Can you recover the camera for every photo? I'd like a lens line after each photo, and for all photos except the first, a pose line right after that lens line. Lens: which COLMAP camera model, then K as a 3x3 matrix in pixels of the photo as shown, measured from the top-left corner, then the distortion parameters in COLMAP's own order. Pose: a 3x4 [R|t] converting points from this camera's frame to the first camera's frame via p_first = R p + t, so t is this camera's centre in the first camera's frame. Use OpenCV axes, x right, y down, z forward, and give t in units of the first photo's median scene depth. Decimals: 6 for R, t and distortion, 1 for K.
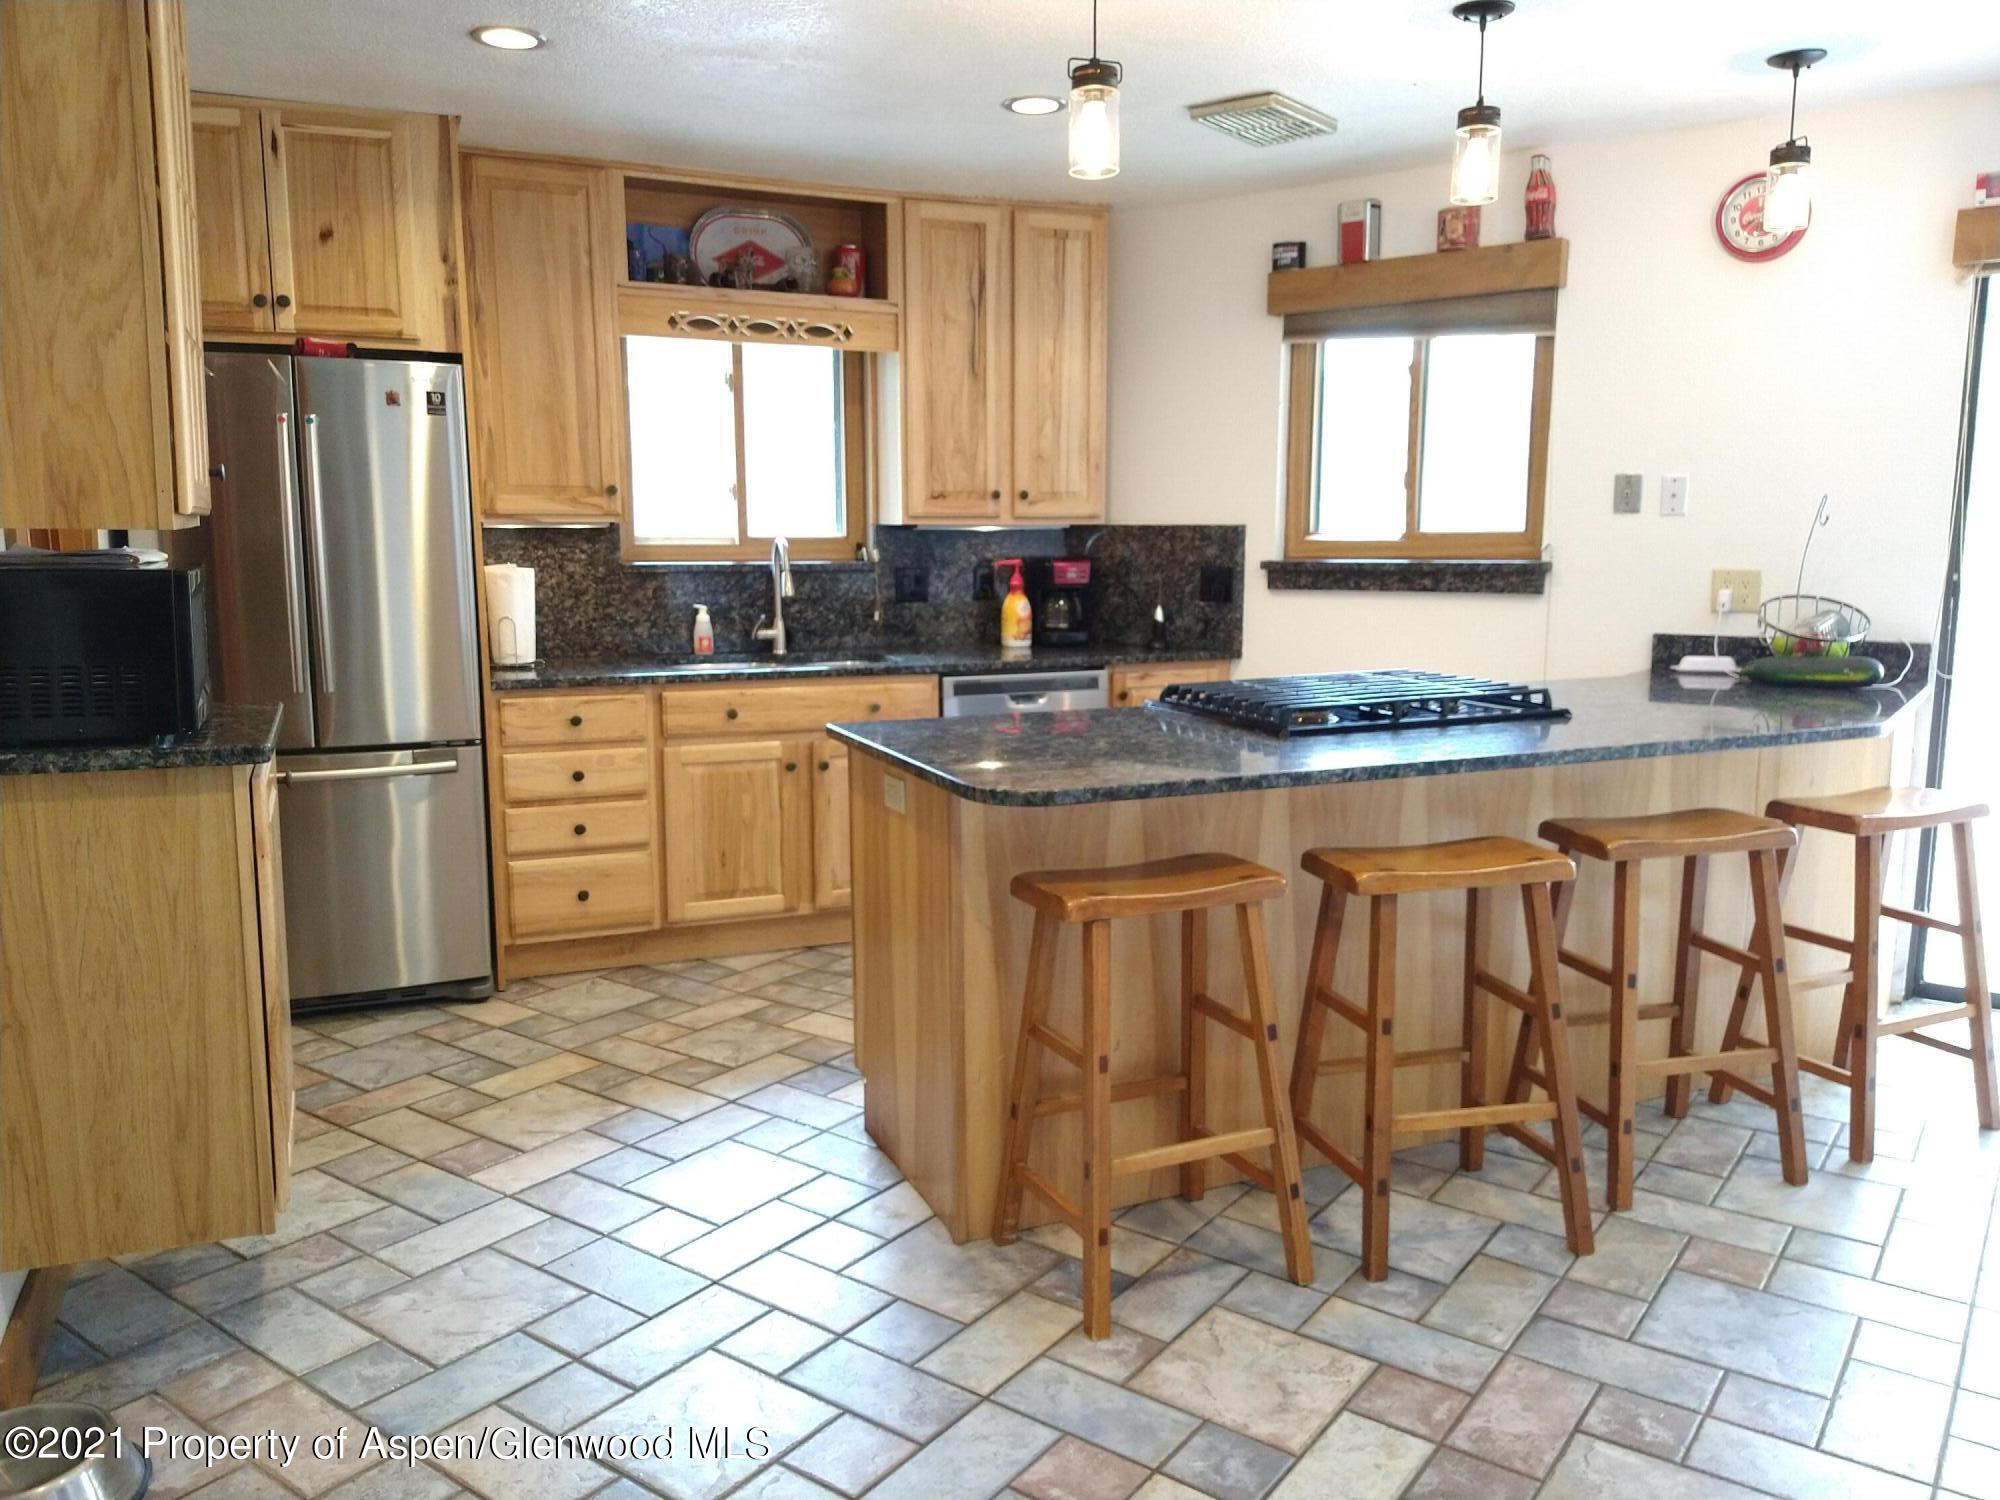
lens RADIAL K [[1478.9, 0, 1000.0], [0, 1478.9, 750.0], [0, 0, 1]] dist [0.049883, -0.073606]
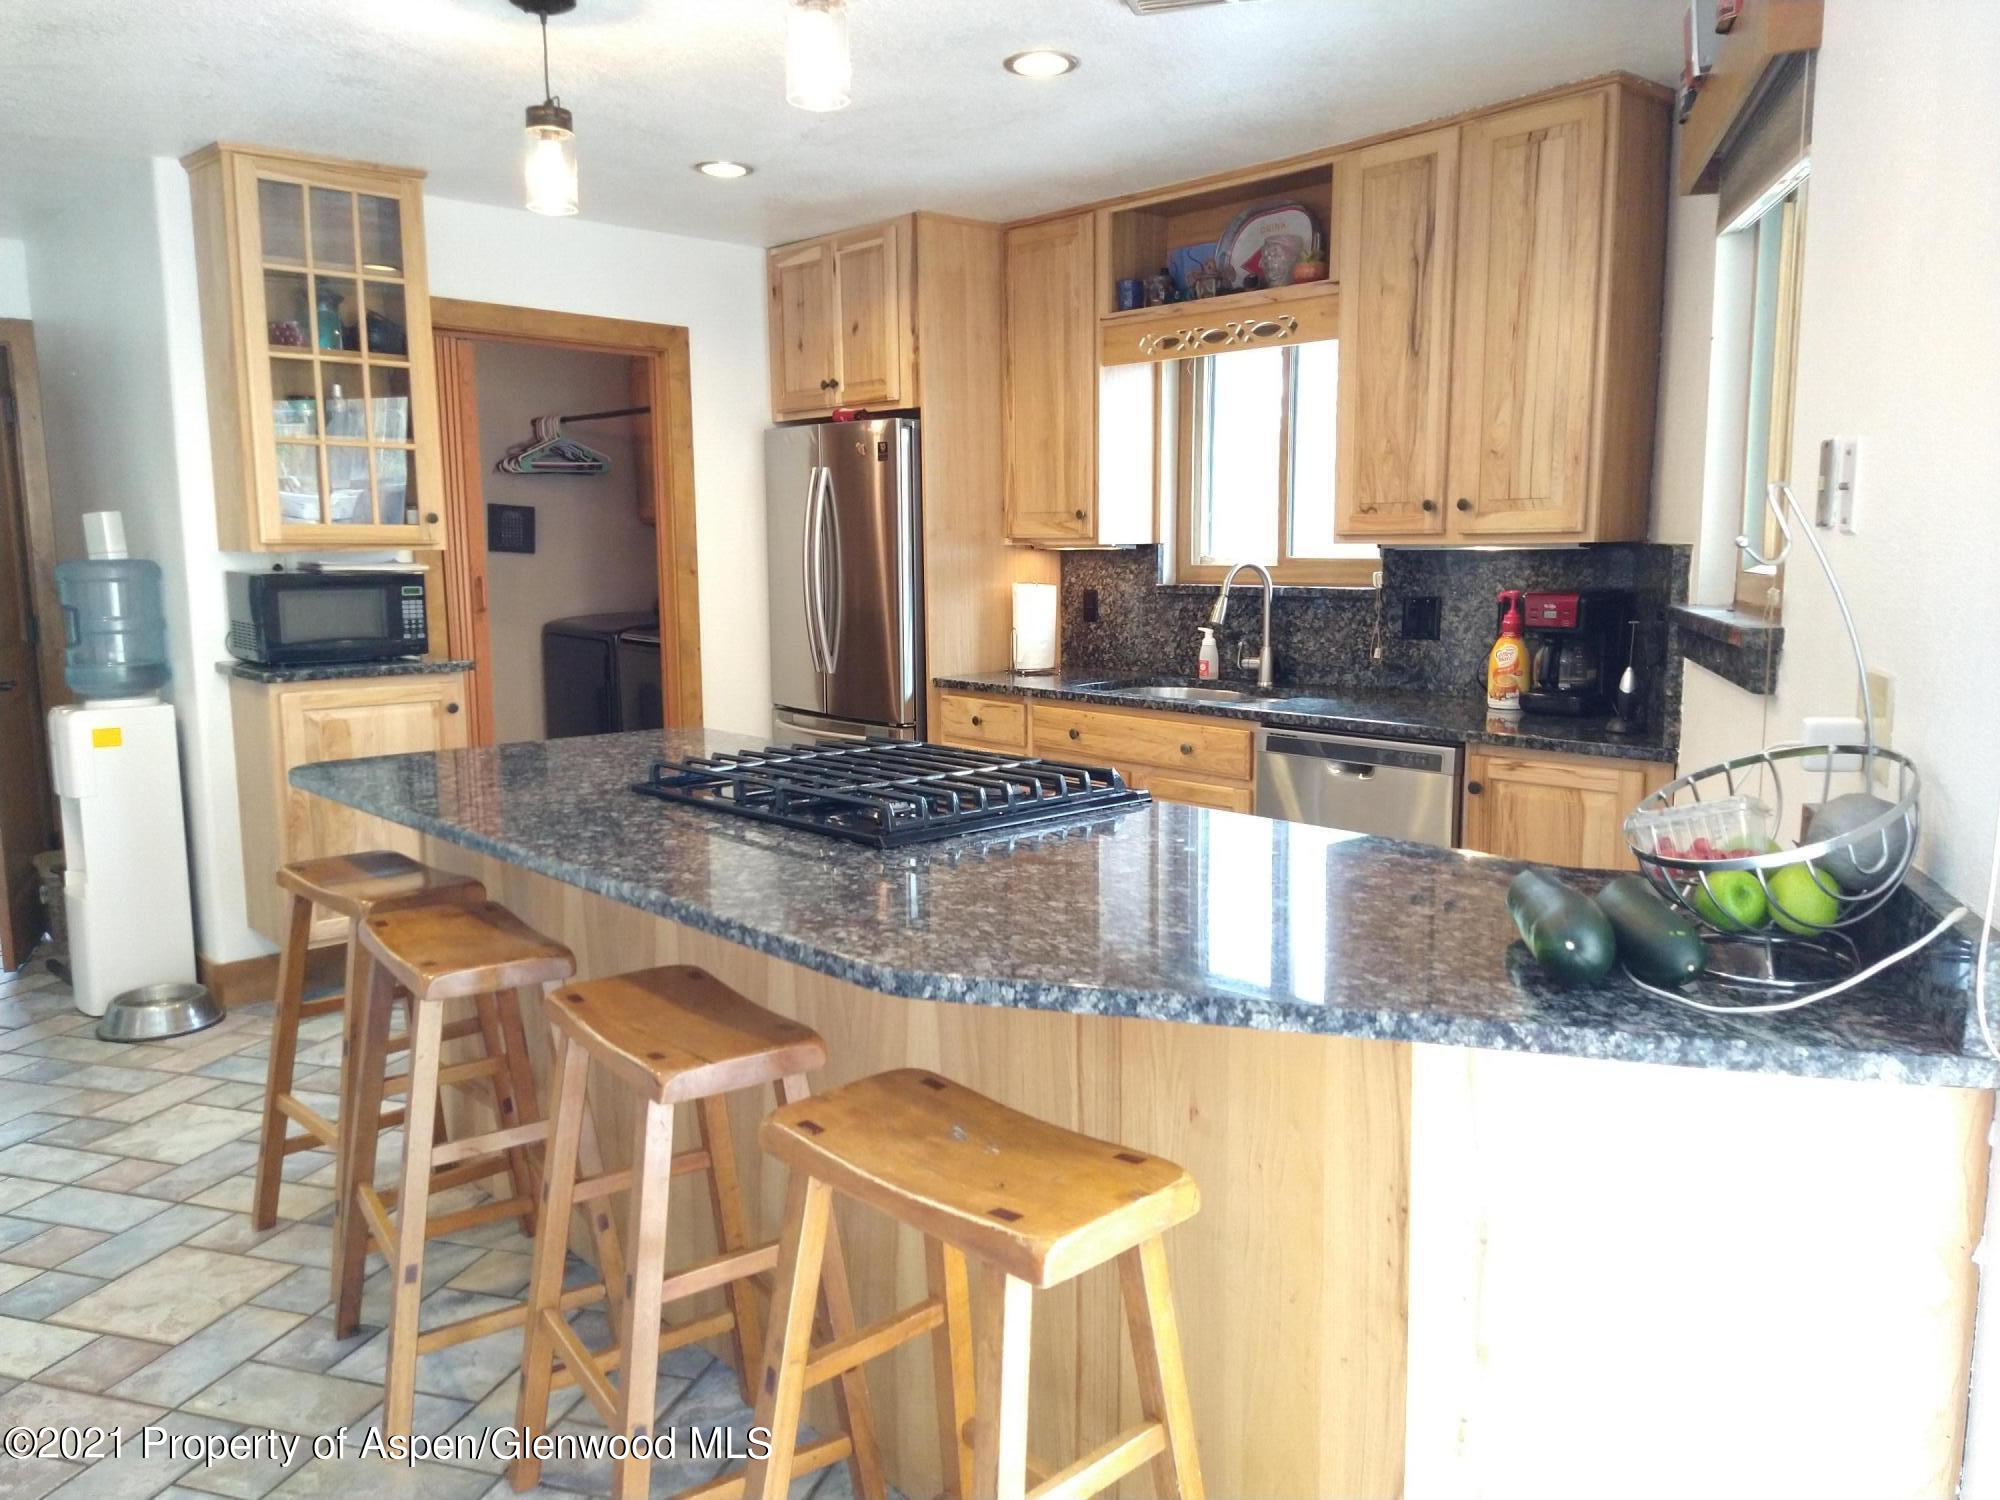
lens RADIAL K [[1476.5, 0, 1006.2], [0, 1476.5, 746.0], [0, 0, 1]] dist [0.096784, -0.143892]
pose [[0.334177, 0.128214, -0.933749, 0.676781], [-0.132059, 0.987301, 0.088305, -0.090732], [0.933213, 0.093800, 0.346865, 0.552791]]
